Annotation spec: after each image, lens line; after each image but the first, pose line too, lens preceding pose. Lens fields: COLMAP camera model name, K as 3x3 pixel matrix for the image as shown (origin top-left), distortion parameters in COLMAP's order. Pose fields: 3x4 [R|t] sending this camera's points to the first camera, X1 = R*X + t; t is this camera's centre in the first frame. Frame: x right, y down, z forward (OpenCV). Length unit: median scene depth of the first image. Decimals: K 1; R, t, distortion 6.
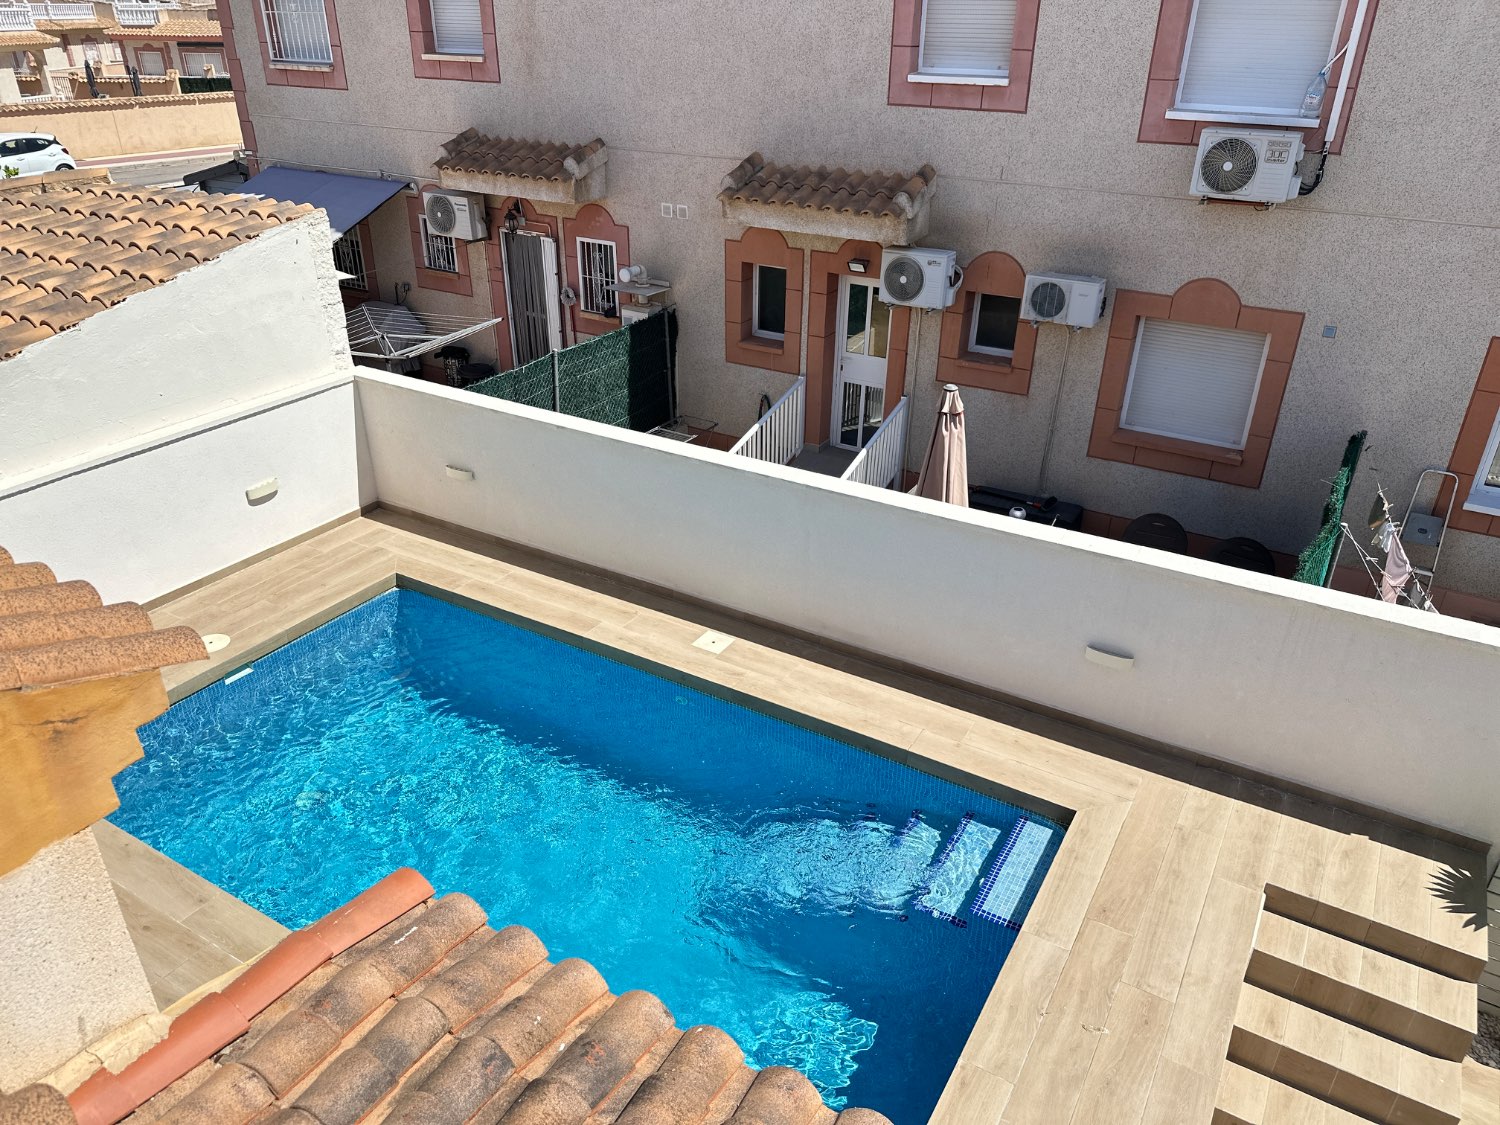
lens RADIAL K [[1058.1, 0, 750.4], [0, 1058.1, 566.6], [0, 0, 1]] dist [0.031634, -0.039251]
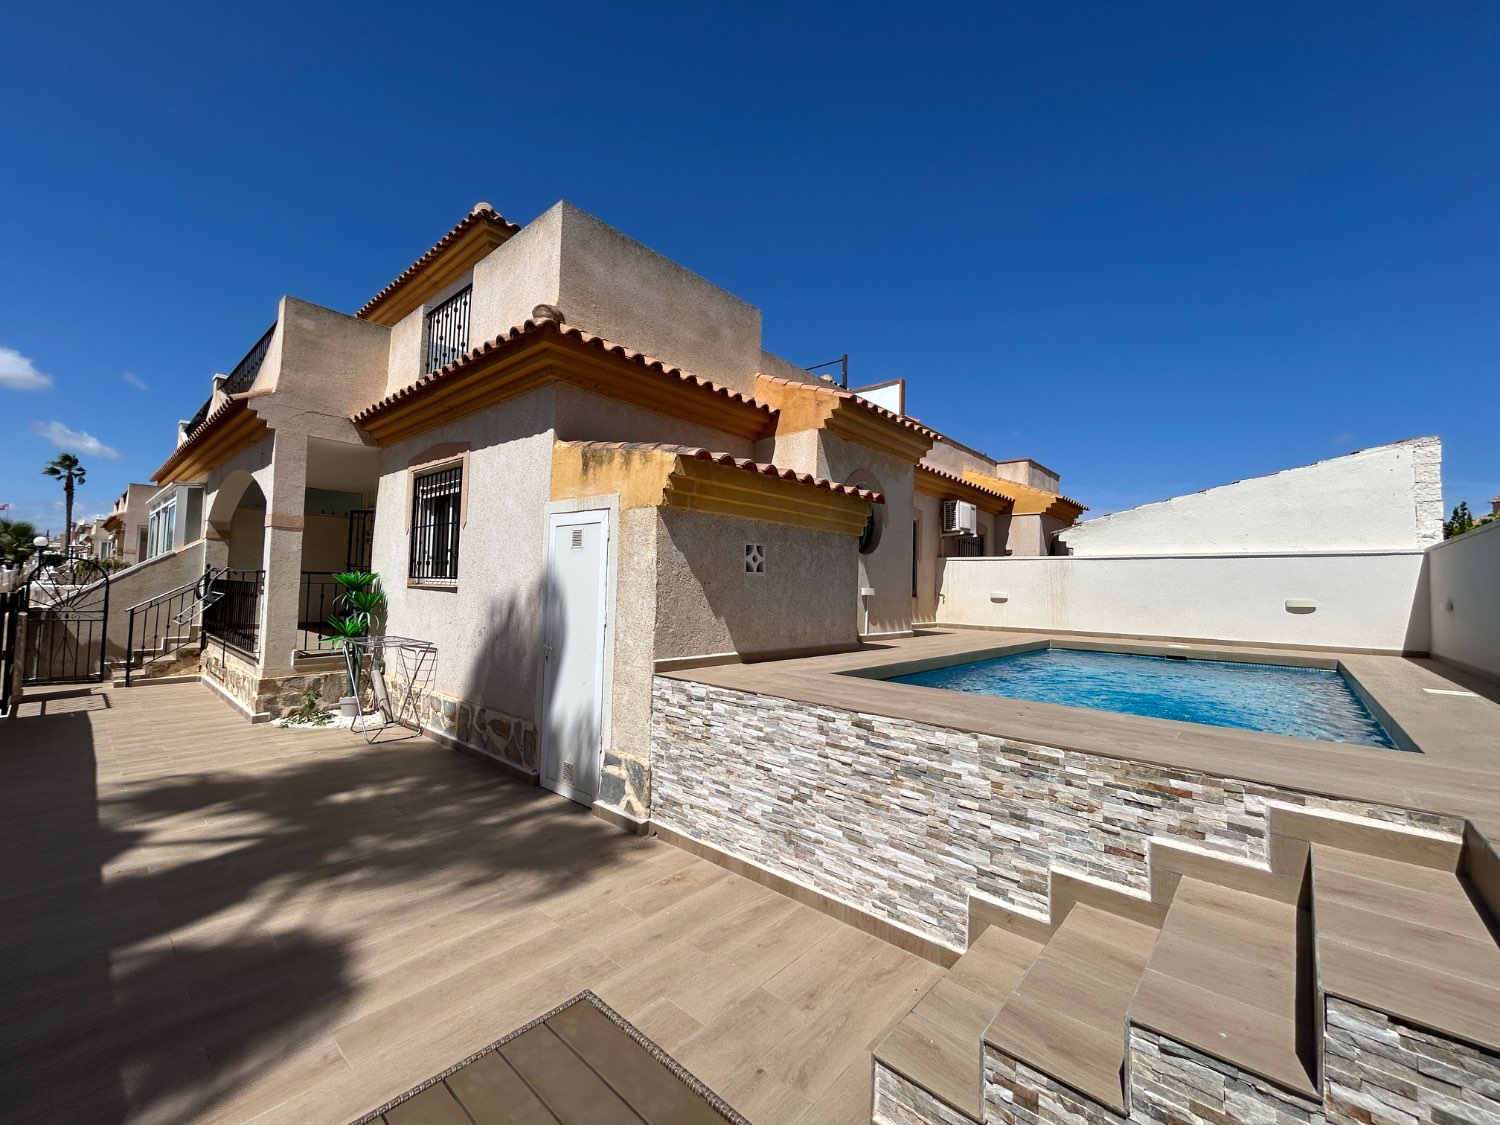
lens RADIAL K [[607.1, 0, 745.9], [0, 607.1, 560.1], [0, 0, 1]] dist [-0.002359, 0.000828]
pose [[-0.192949, -0.058094, -0.979488, 0.436846], [-0.482919, 0.874596, 0.043257, 0.172103], [0.854143, 0.481360, -0.196807, 0.338623]]
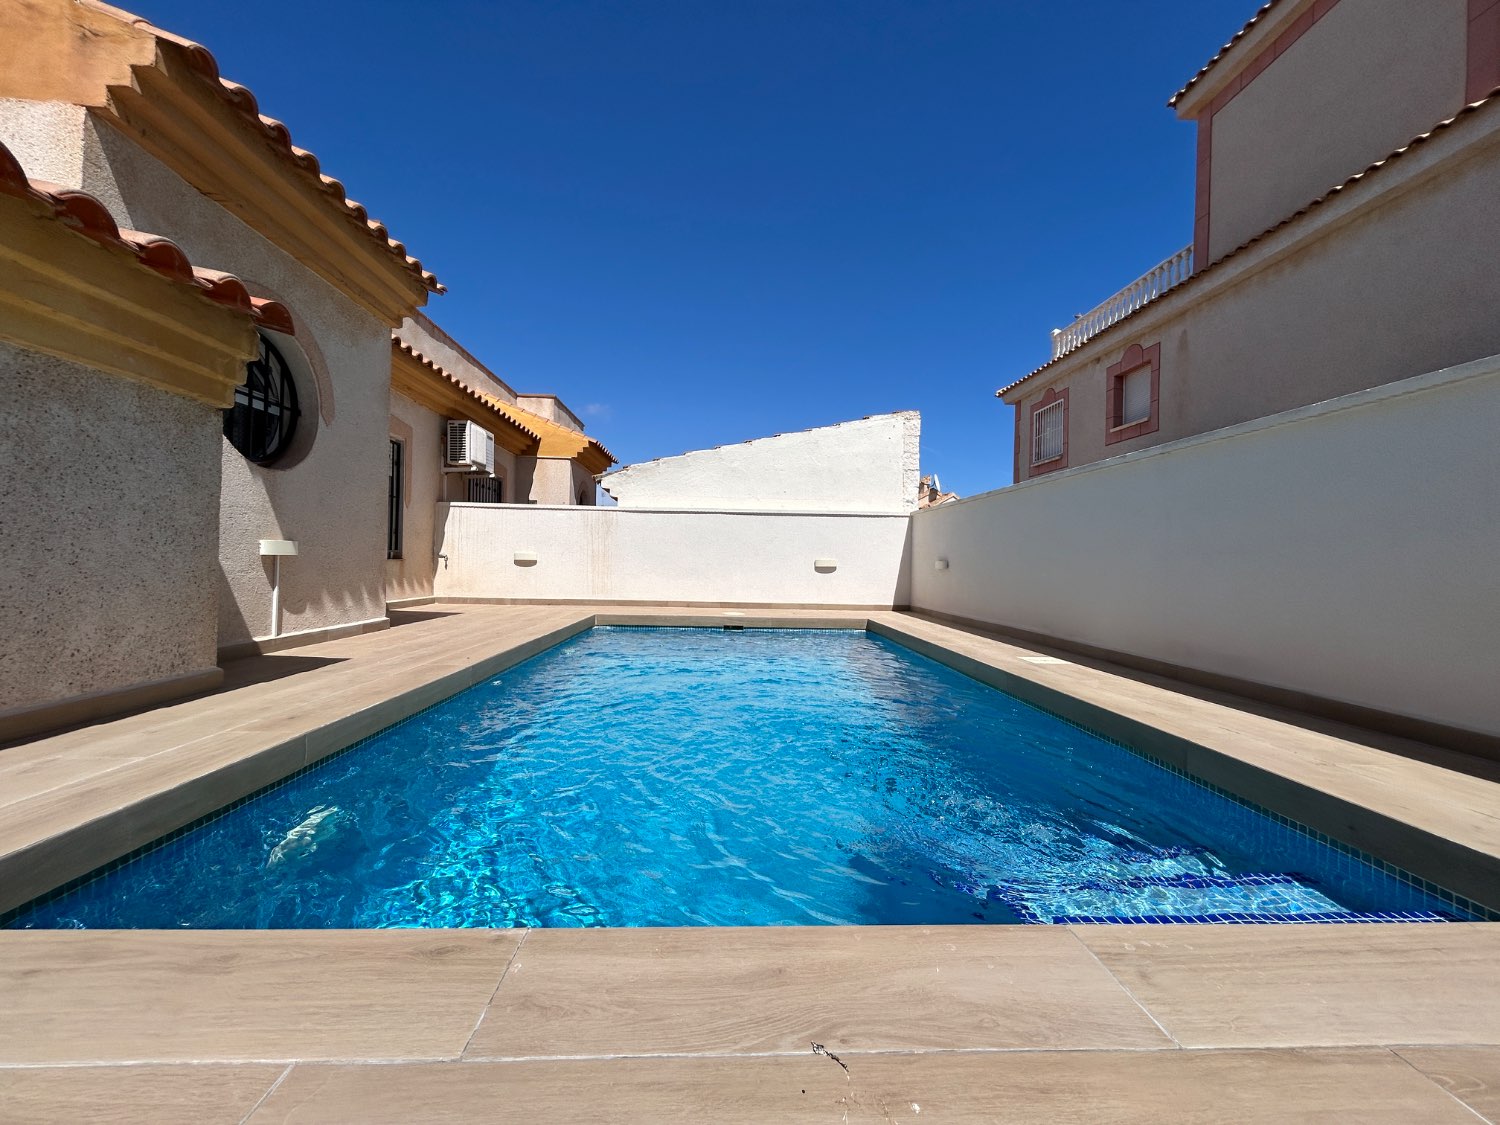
lens RADIAL K [[607.1, 0, 746.6], [0, 607.1, 561.1], [0, 0, 1]] dist [-0.002359, 0.000828]
pose [[0.545786, 0.001722, -0.837923, 0.169012], [-0.407017, 0.874644, -0.263316, 0.156212], [0.732431, 0.484763, 0.478069, 0.369802]]
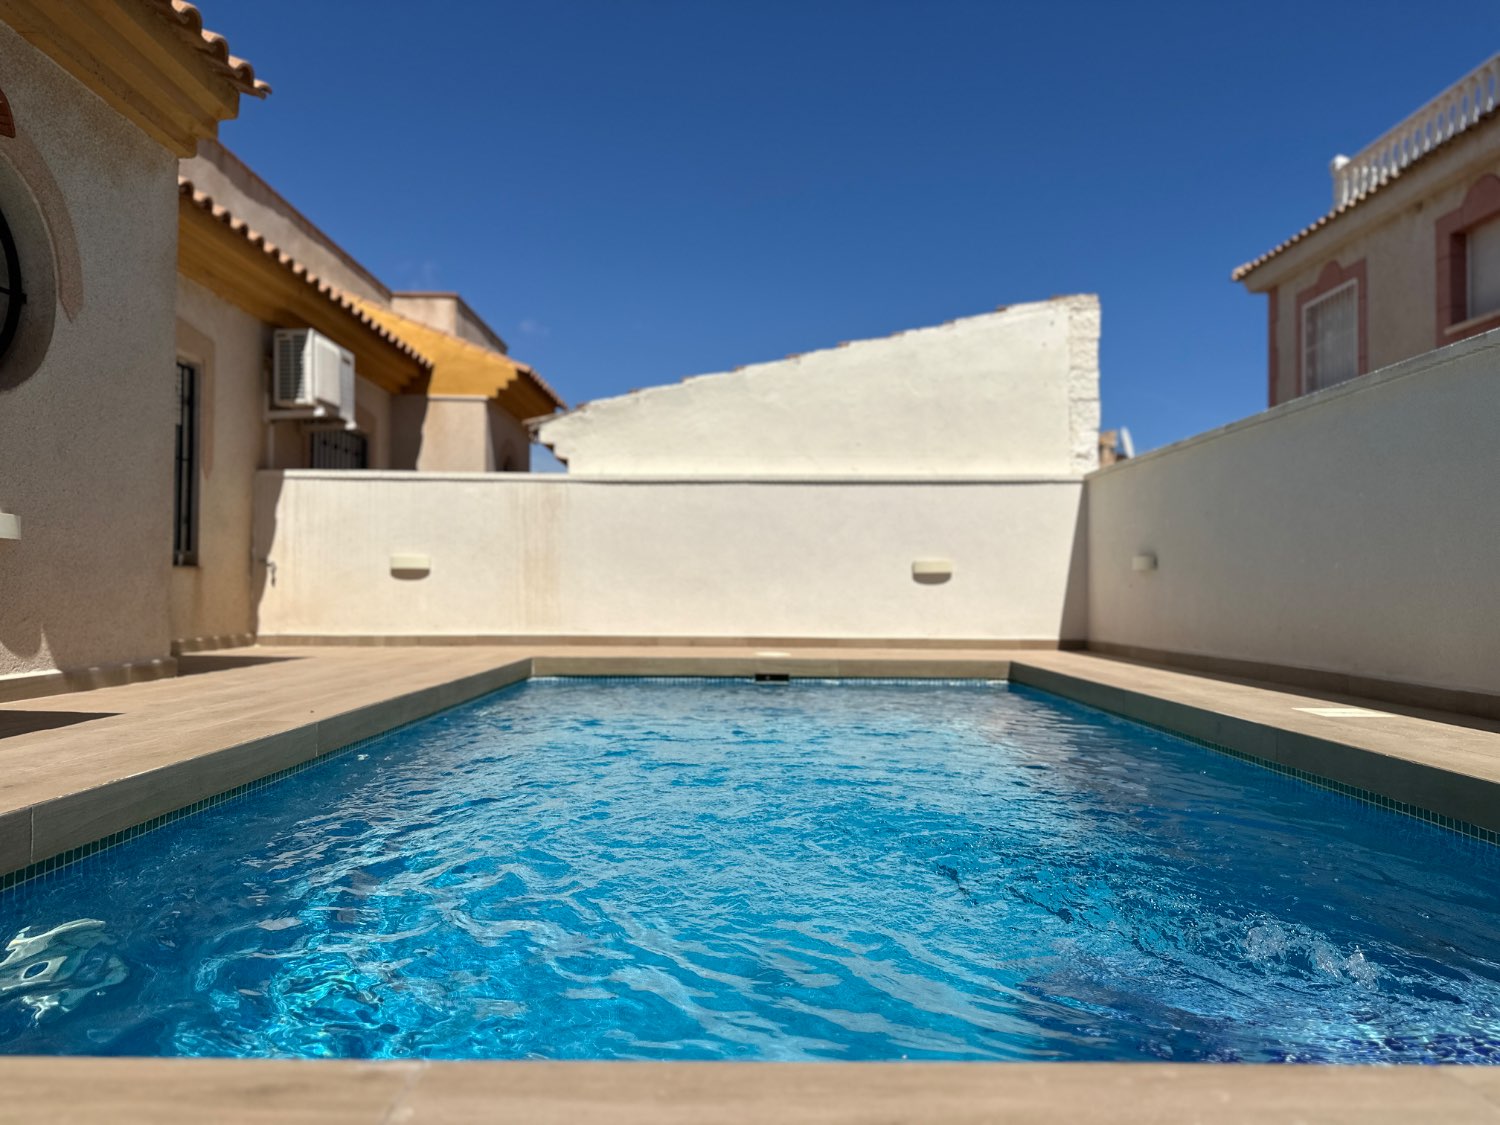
lens RADIAL K [[1058.1, 0, 745.9], [0, 1058.1, 573.1], [0, 0, 1]] dist [0.031634, -0.039251]
pose [[0.510250, -0.020900, -0.859772, 0.163832], [-0.405656, 0.875661, -0.262031, 0.170494], [0.758345, 0.482473, 0.438328, 0.378388]]
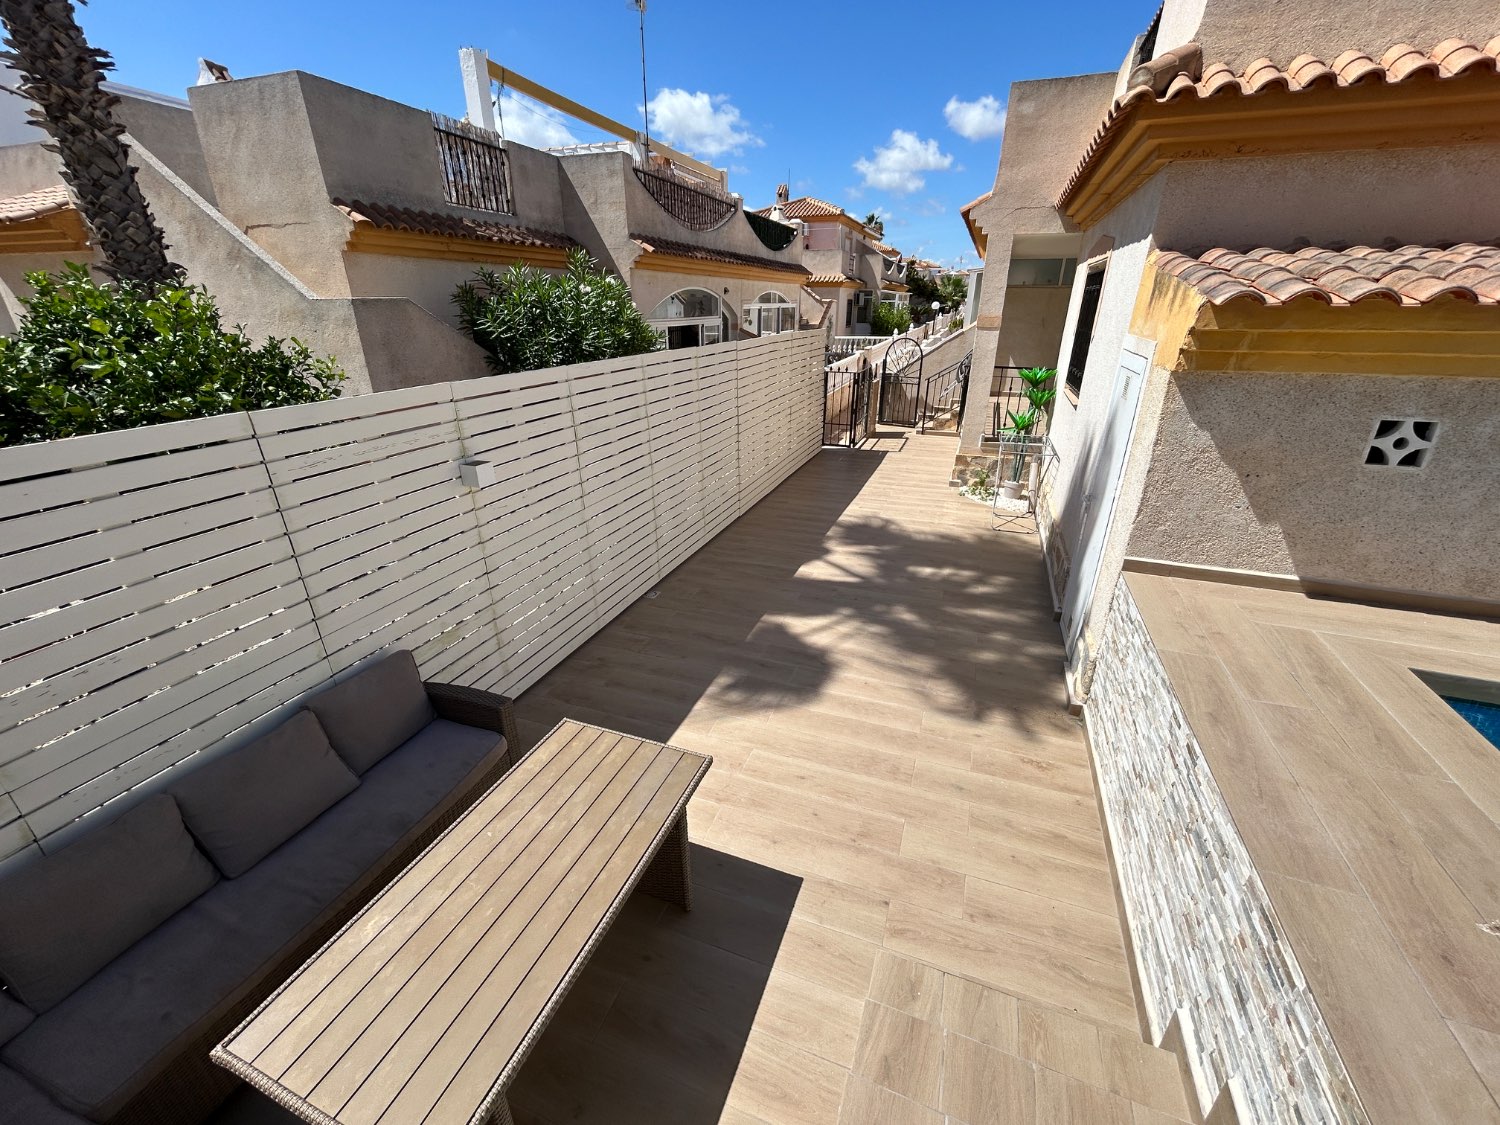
lens RADIAL K [[607.1, 0, 751.5], [0, 607.1, 556.8], [0, 0, 1]] dist [-0.002359, 0.000828]
pose [[-0.984061, 0.057031, -0.168441, 0.330575], [-0.093652, 0.639000, 0.763485, 0.040429], [0.151176, 0.767090, -0.623473, 0.419085]]
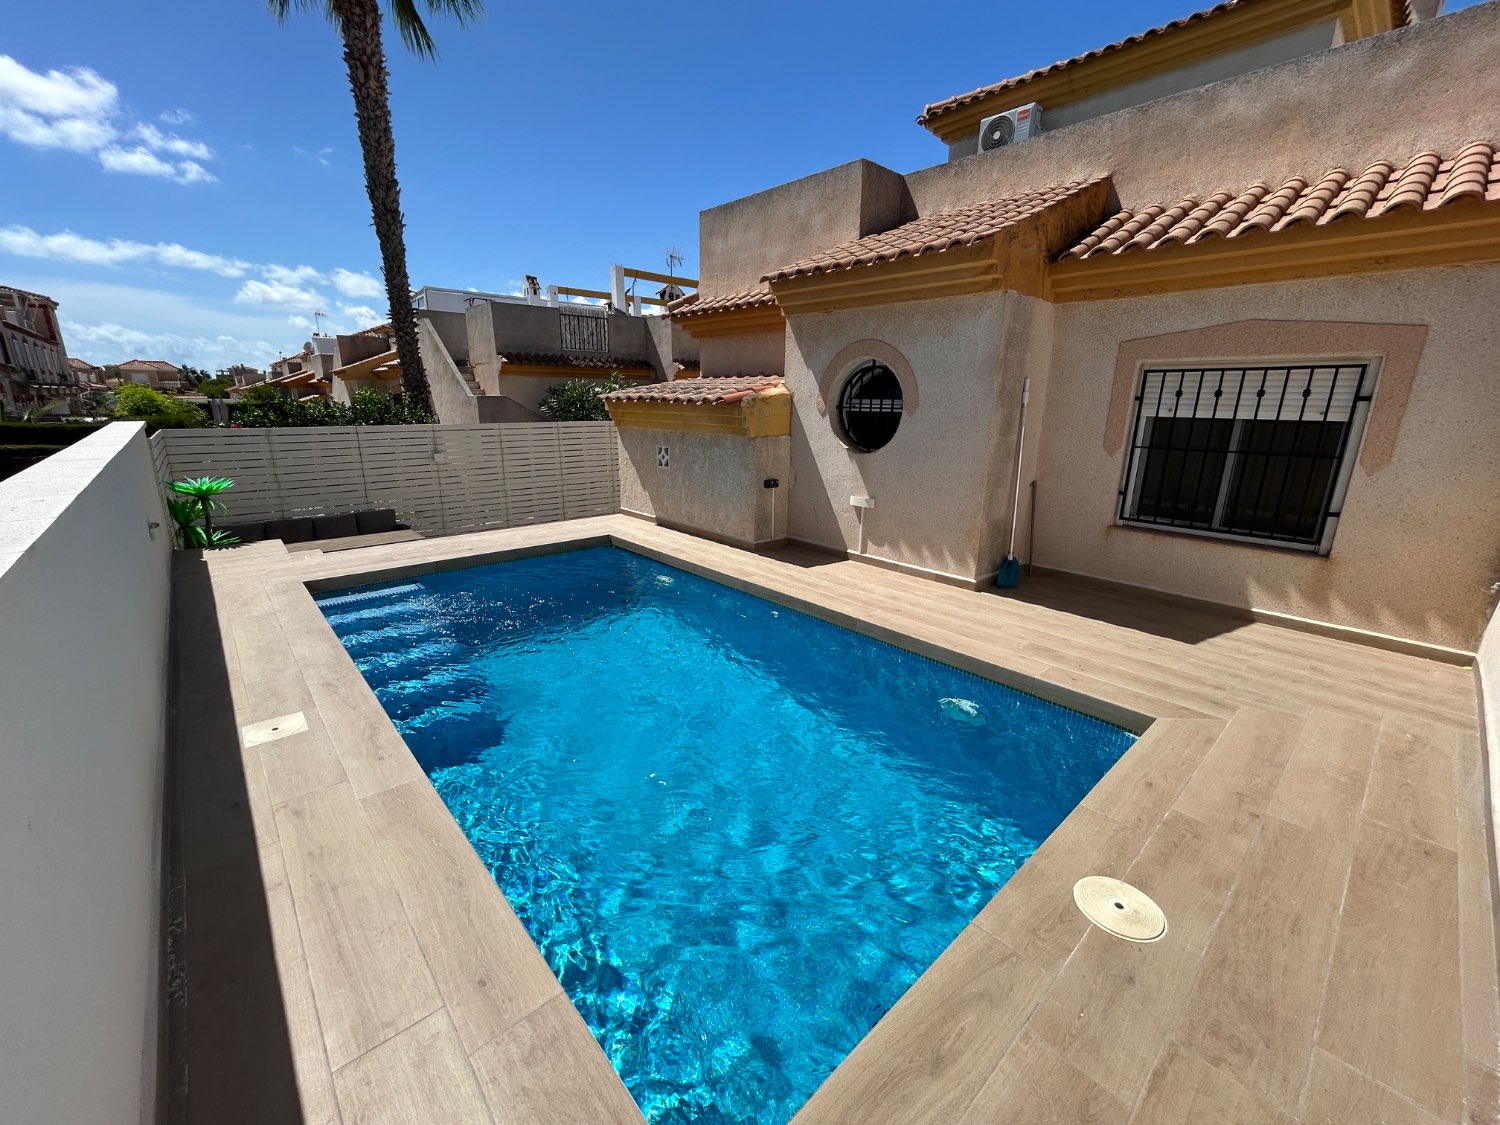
lens RADIAL K [[607.1, 0, 758.4], [0, 607.1, 566.8], [0, 0, 1]] dist [-0.002359, 0.000828]
pose [[-0.956545, -0.097652, 0.274747, -0.292587], [0.118130, 0.731679, 0.671335, -0.153631], [-0.266584, 0.674618, -0.688348, 0.759413]]
